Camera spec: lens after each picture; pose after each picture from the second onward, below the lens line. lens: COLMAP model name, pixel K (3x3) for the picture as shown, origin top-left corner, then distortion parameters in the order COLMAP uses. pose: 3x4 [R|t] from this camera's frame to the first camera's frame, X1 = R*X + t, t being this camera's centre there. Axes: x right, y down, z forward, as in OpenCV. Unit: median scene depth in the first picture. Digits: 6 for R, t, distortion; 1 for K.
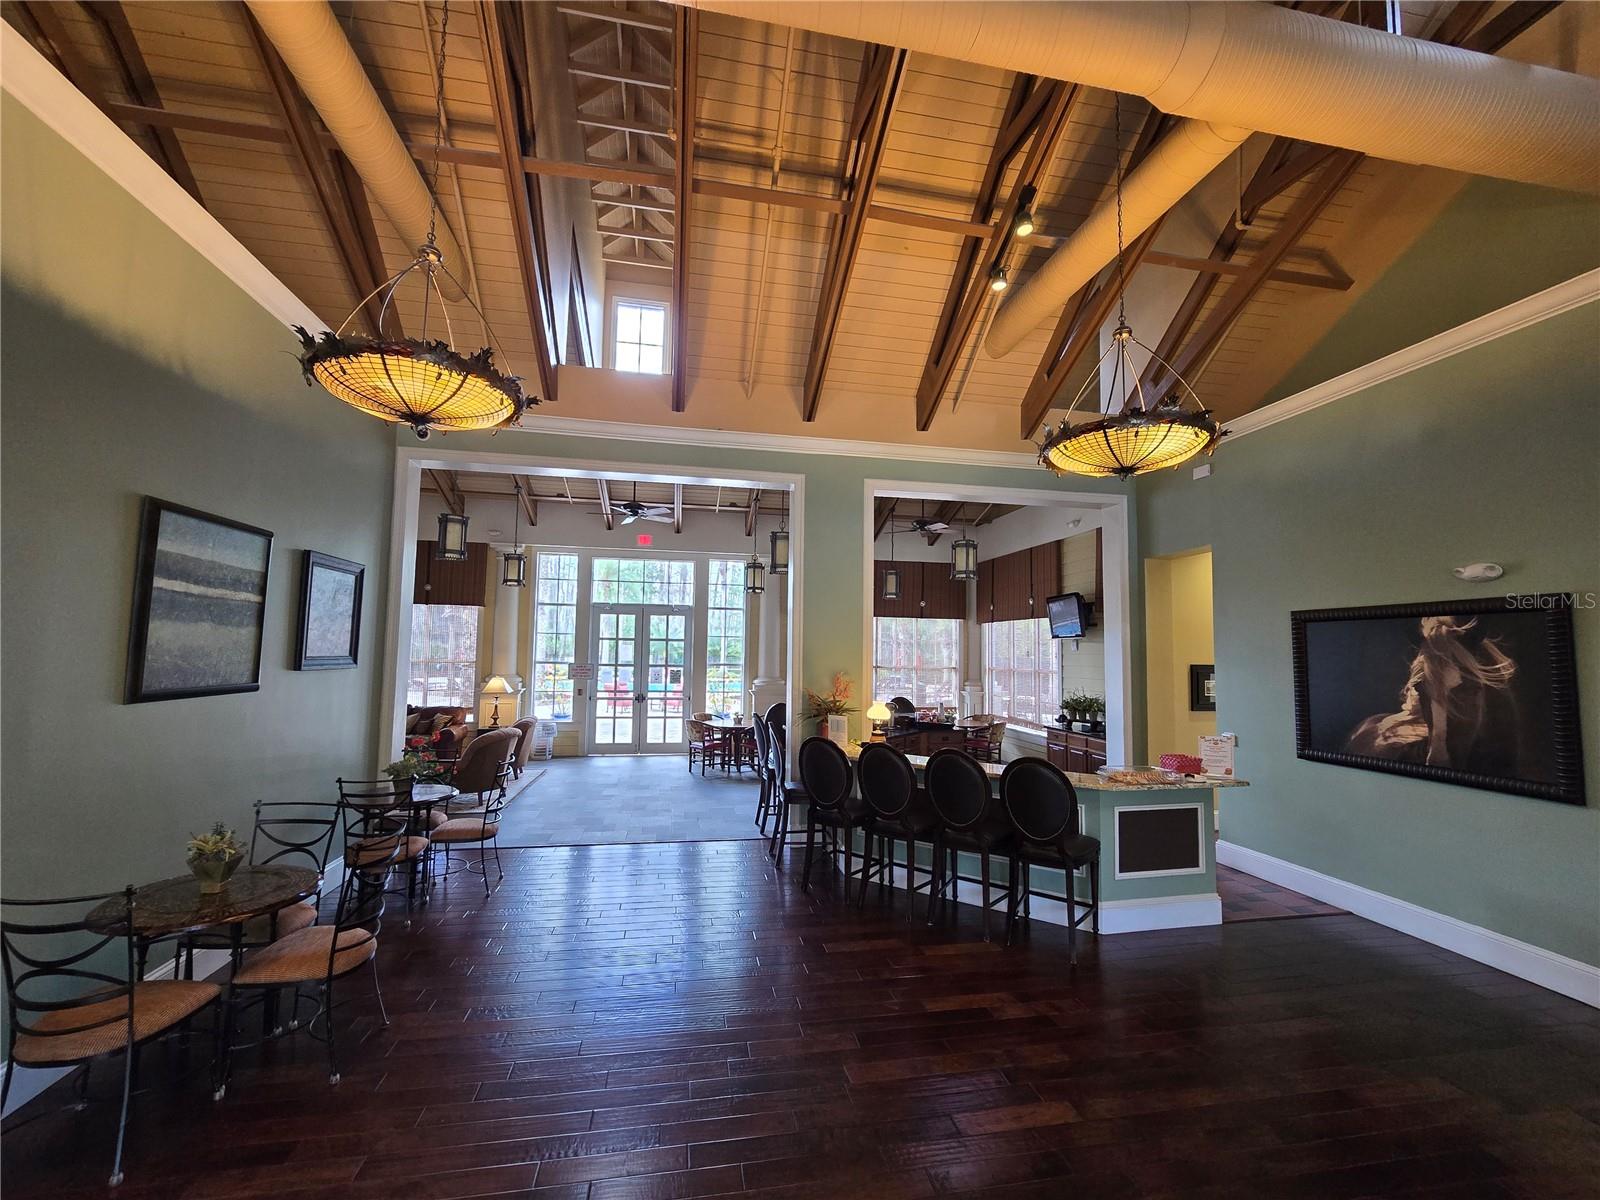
lens RADIAL K [[653.0, 0, 797.9], [0, 653.0, 606.0], [0, 0, 1]] dist [-0.015067, 0.000112]
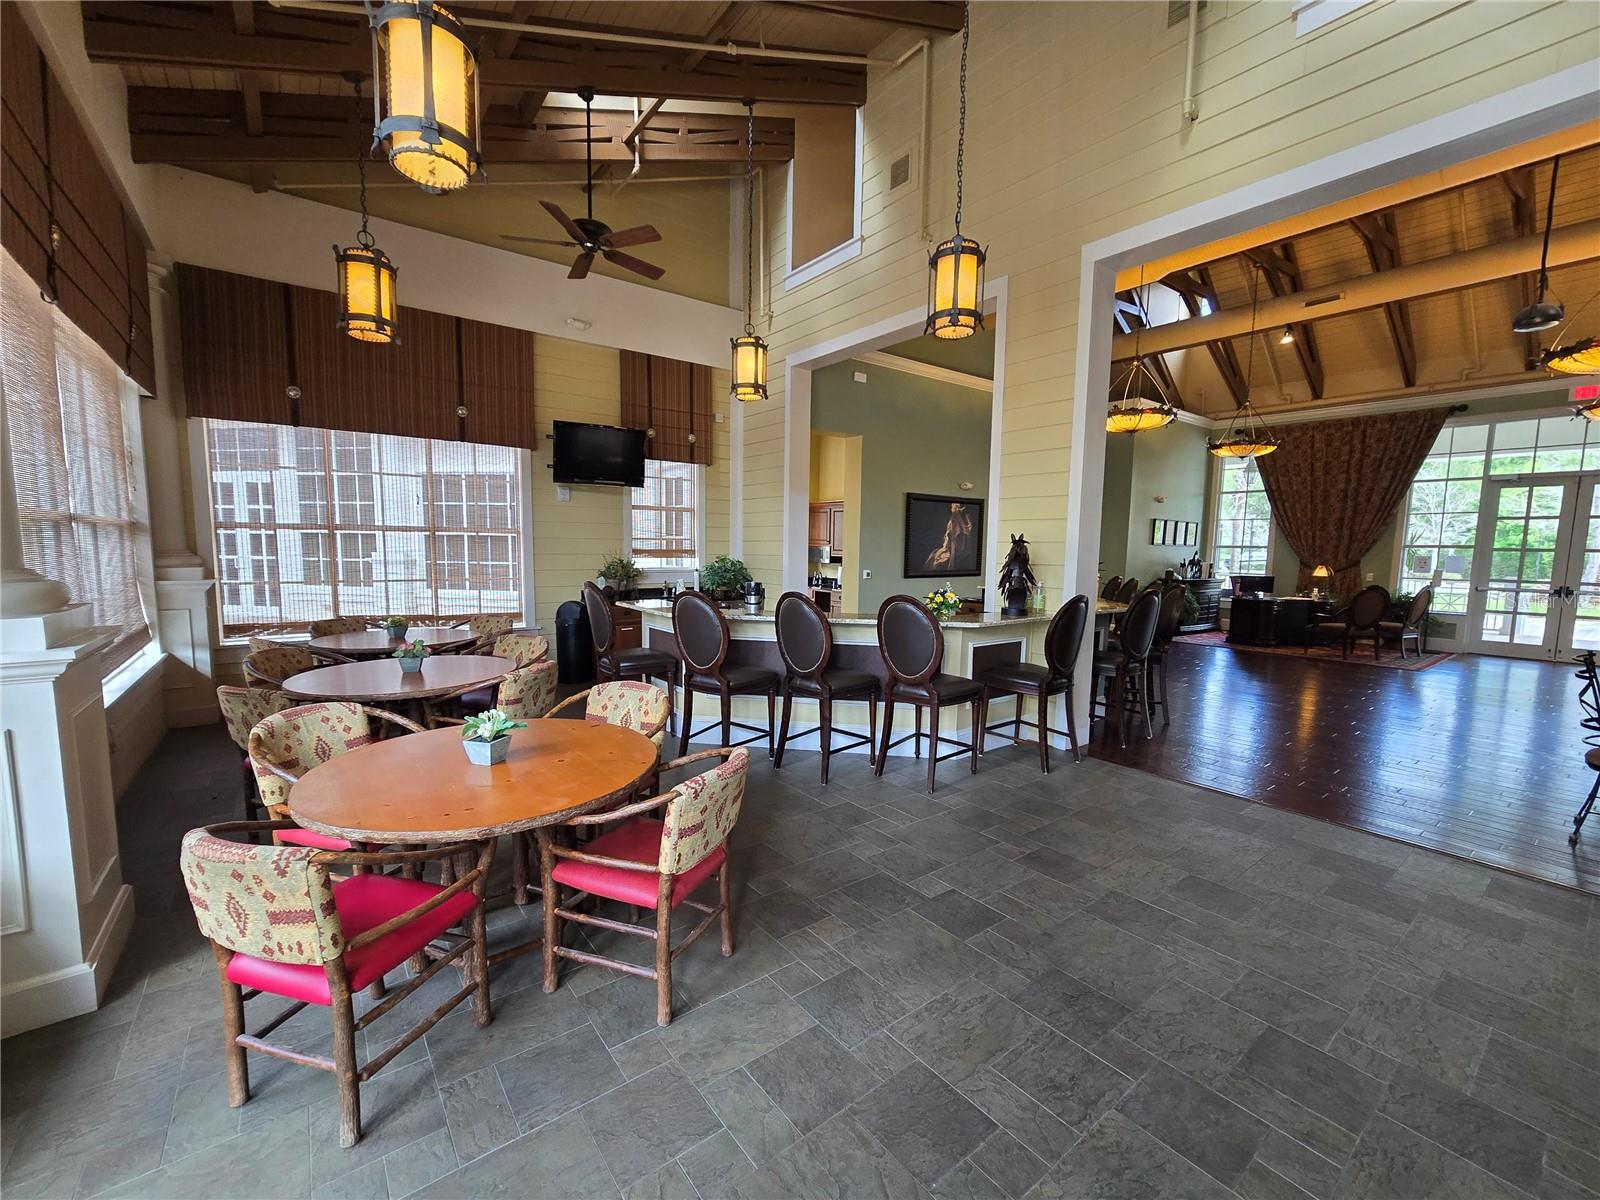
lens RADIAL K [[653.0, 0, 799.1], [0, 653.0, 603.3], [0, 0, 1]] dist [-0.015067, 0.000112]
pose [[-0.438990, -0.104988, 0.892337, -0.784913], [-0.085771, 0.993511, 0.074696, 0.229464], [-0.894389, -0.043746, -0.445146, 2.381714]]
